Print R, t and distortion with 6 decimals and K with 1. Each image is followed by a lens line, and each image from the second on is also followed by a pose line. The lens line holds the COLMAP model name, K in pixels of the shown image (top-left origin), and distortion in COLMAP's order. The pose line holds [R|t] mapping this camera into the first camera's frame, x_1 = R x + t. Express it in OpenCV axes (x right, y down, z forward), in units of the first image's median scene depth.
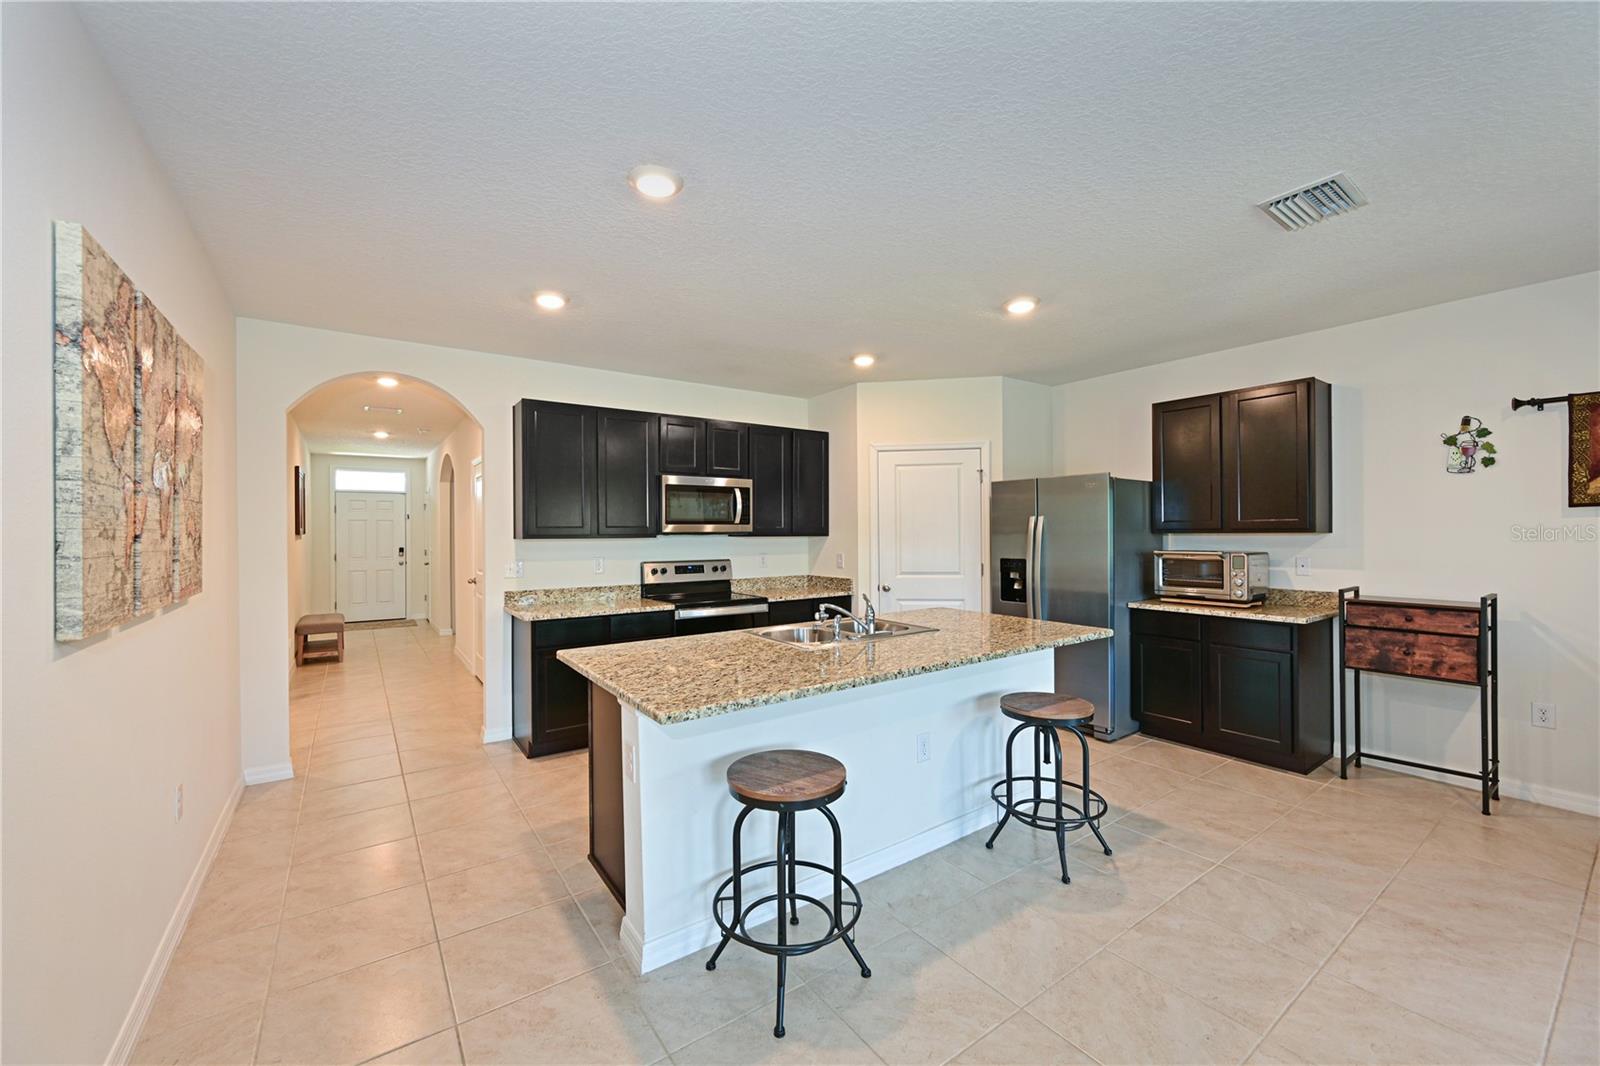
lens RADIAL K [[638.9, 0, 795.2], [0, 638.9, 534.9], [0, 0, 1]] dist [-0.000122, -0.000103]
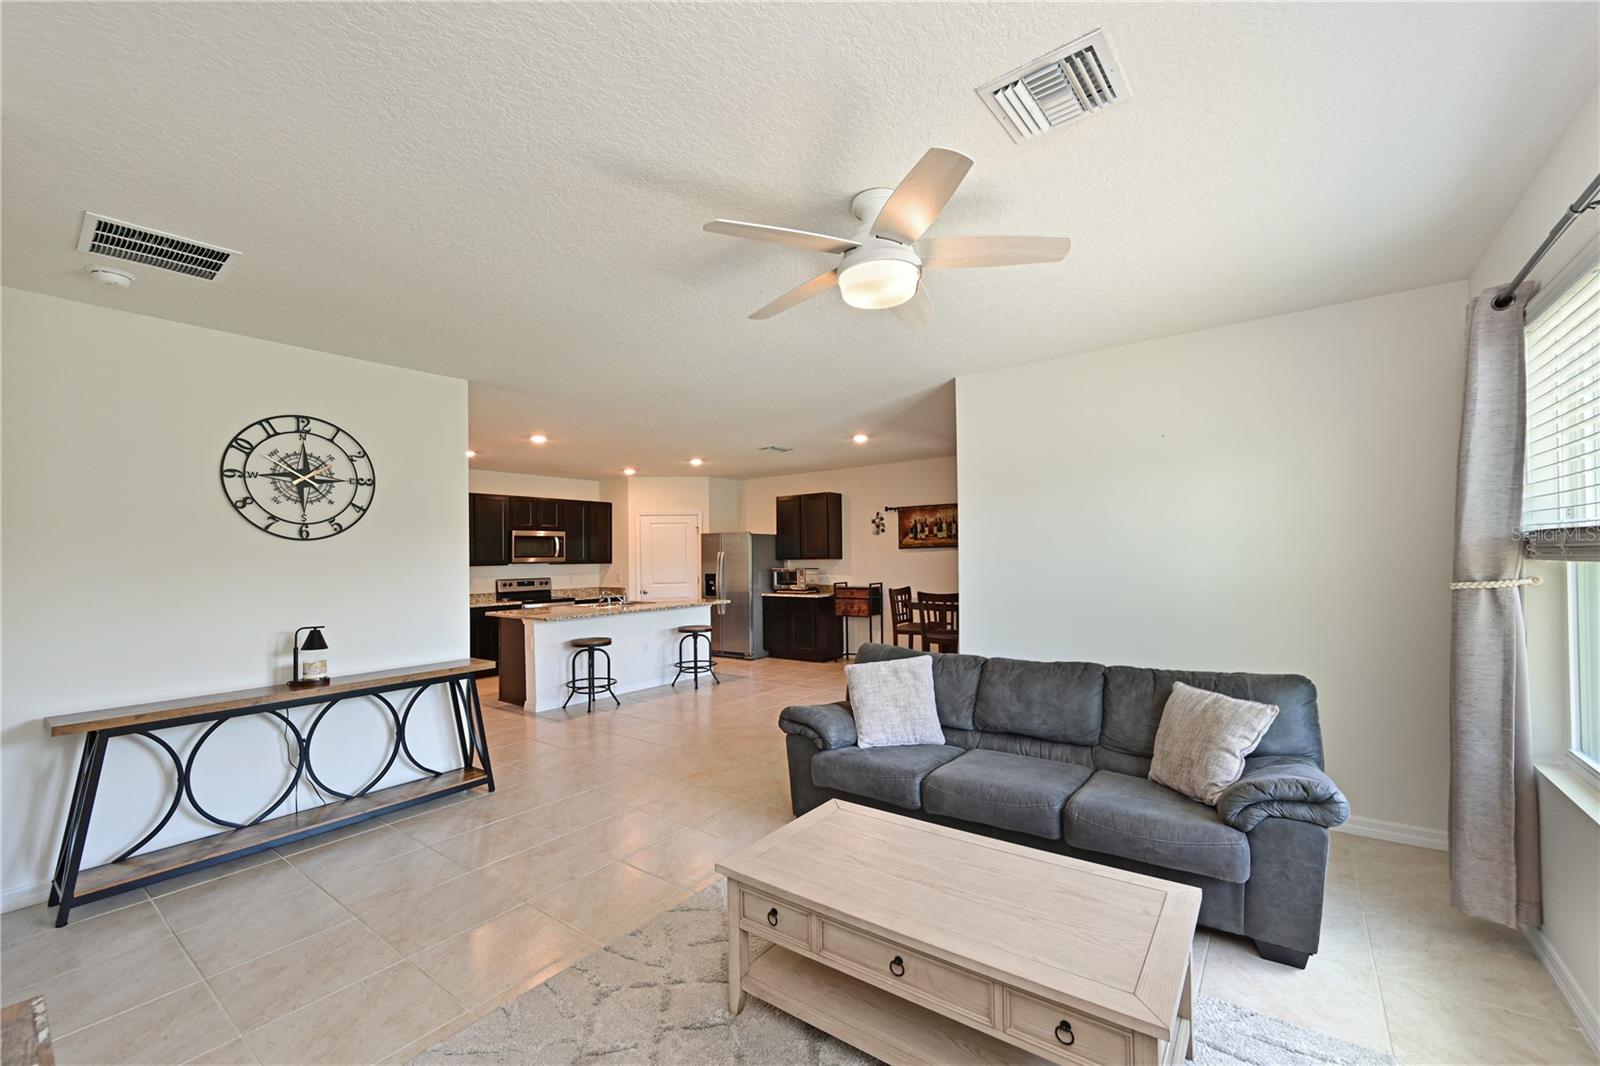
lens RADIAL K [[647.2, 0, 822.4], [0, 647.2, 539.9], [0, 0, 1]] dist [0.001973, 0.000034]
pose [[0.938819, -0.000638, 0.344410, -0.017843], [0.011686, 0.999481, -0.030004, -0.002727], [-0.344213, 0.032193, 0.938340, -0.988986]]
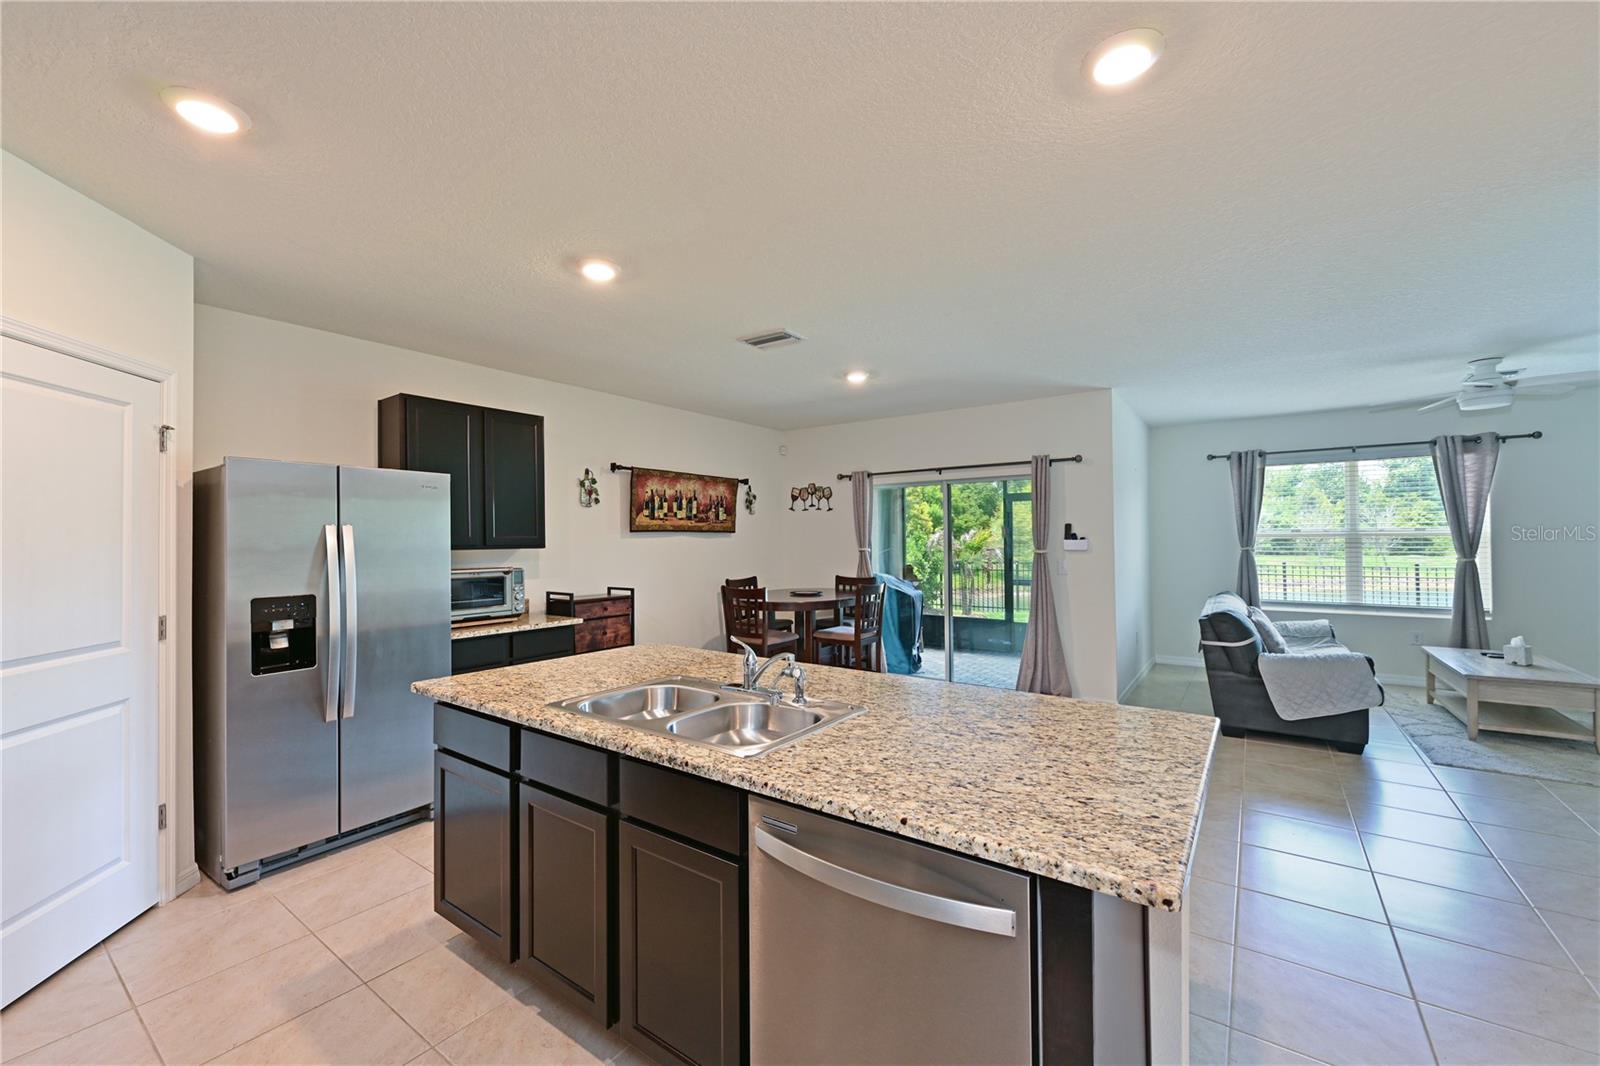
lens RADIAL K [[638.9, 0, 795.2], [0, 638.9, 534.9], [0, 0, 1]] dist [-0.000122, -0.000103]
pose [[-0.340228, 0.018384, 0.940163, -0.377621], [0.013784, 0.999799, -0.014562, -0.003735], [-0.940242, 0.008005, -0.340413, 0.802211]]
